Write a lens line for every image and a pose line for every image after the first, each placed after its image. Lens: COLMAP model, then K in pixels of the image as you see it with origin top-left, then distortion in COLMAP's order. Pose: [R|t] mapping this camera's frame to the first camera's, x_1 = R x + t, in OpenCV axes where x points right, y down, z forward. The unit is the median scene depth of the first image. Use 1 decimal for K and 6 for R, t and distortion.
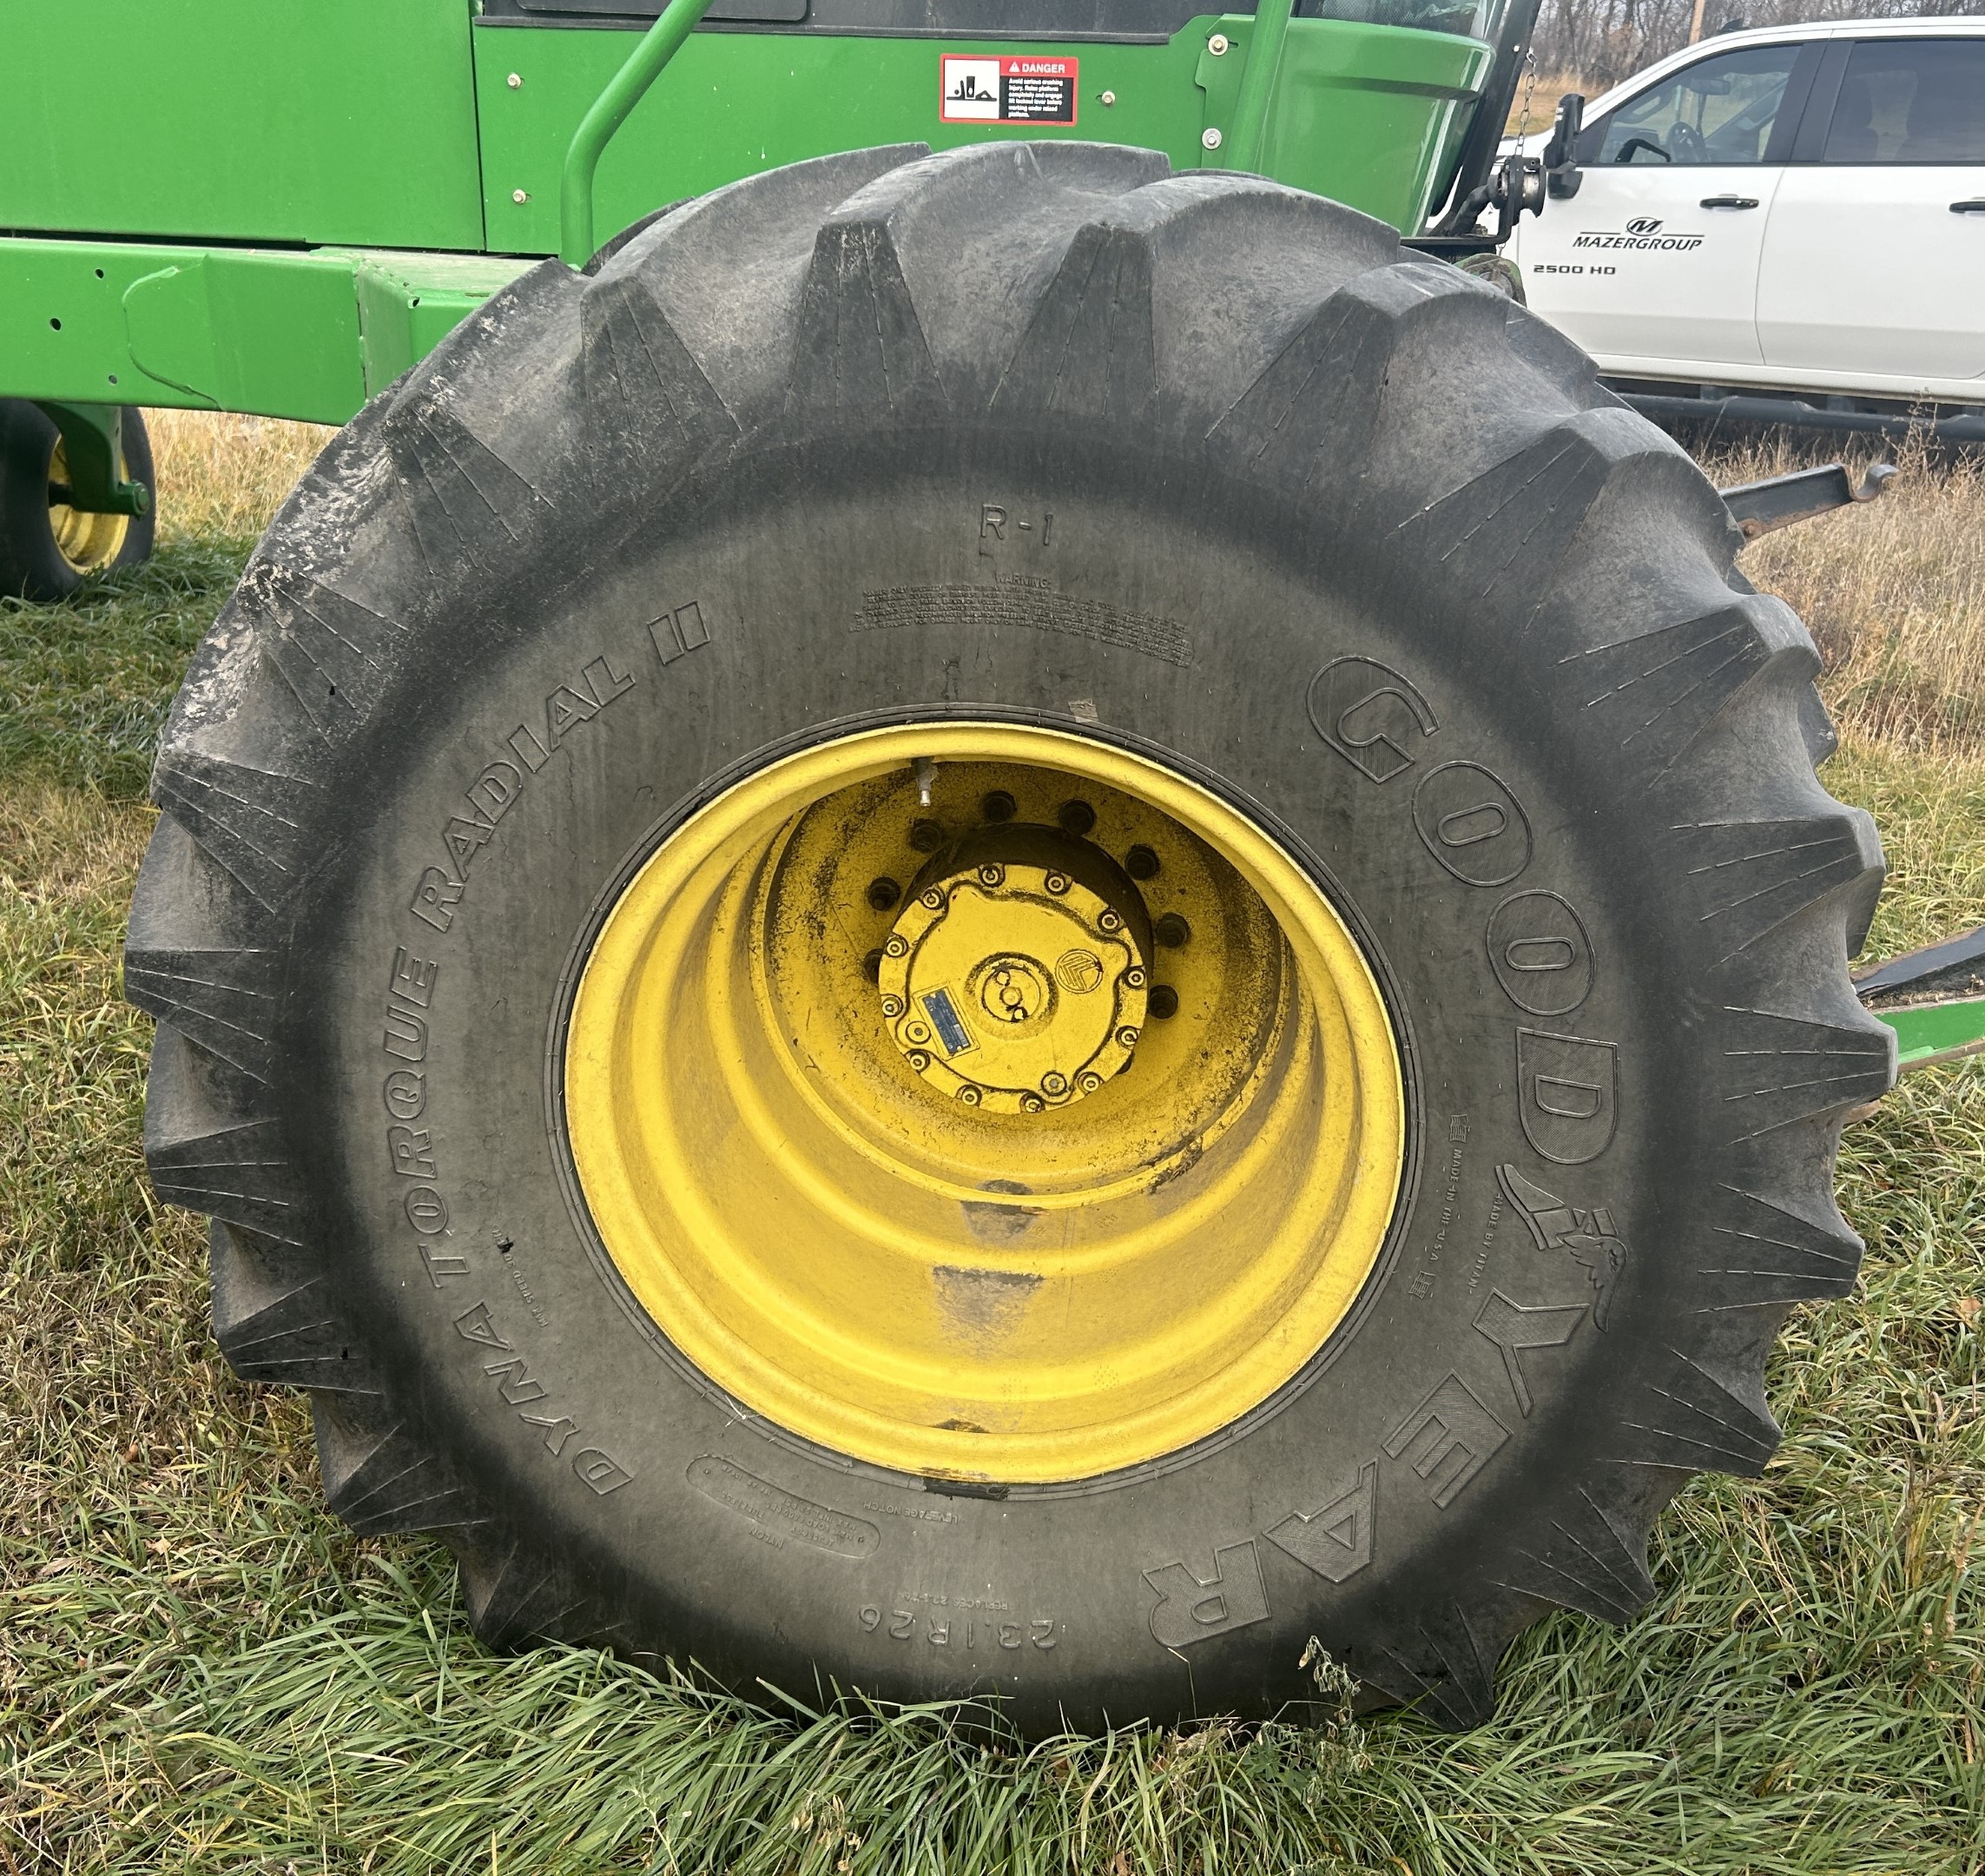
lens RADIAL K [[2067.1, 0, 992.6], [0, 2067.1, 938.5], [0, 0, 1]] dist [0.038780, 0.000000]
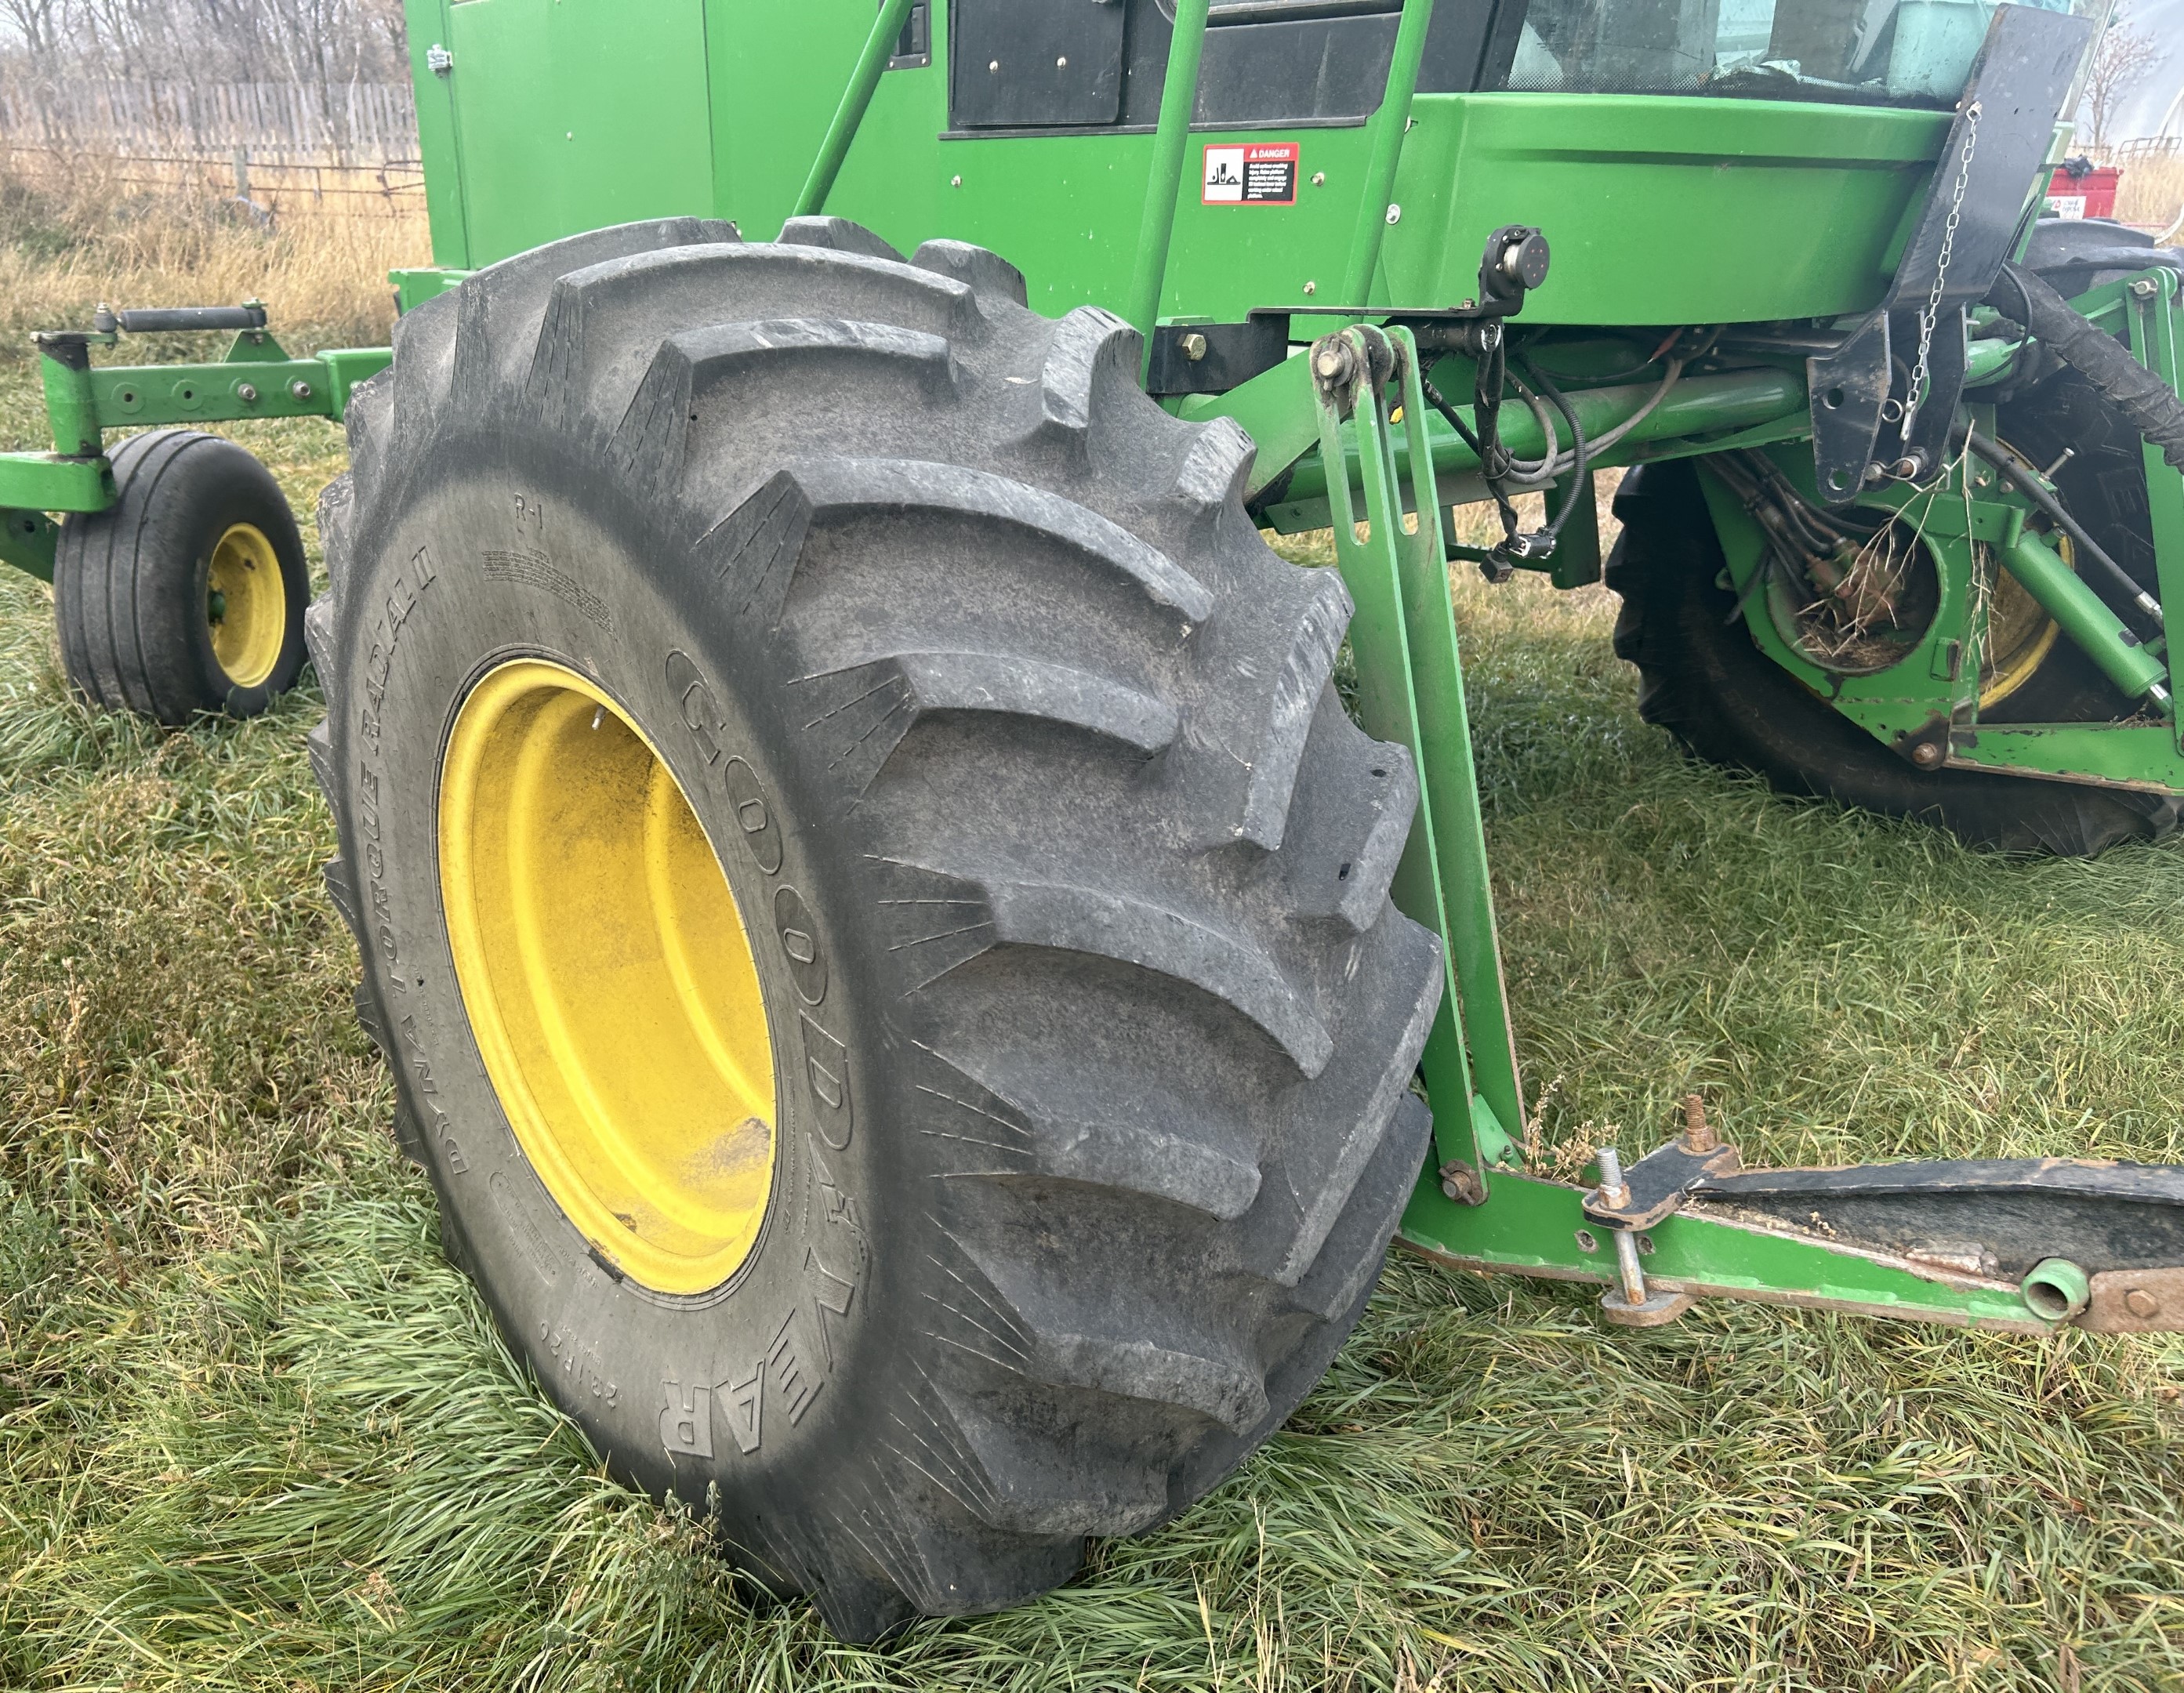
lens RADIAL K [[1763.0, 0, 1092.1], [0, 1763.0, 907.6], [0, 0, 1]] dist [0.038807, -0.002238]
pose [[0.726173, 0.232794, -0.646900, 0.863870], [-0.236524, 0.968085, 0.082867, -0.111947], [0.645546, 0.092832, 0.758059, 0.340006]]
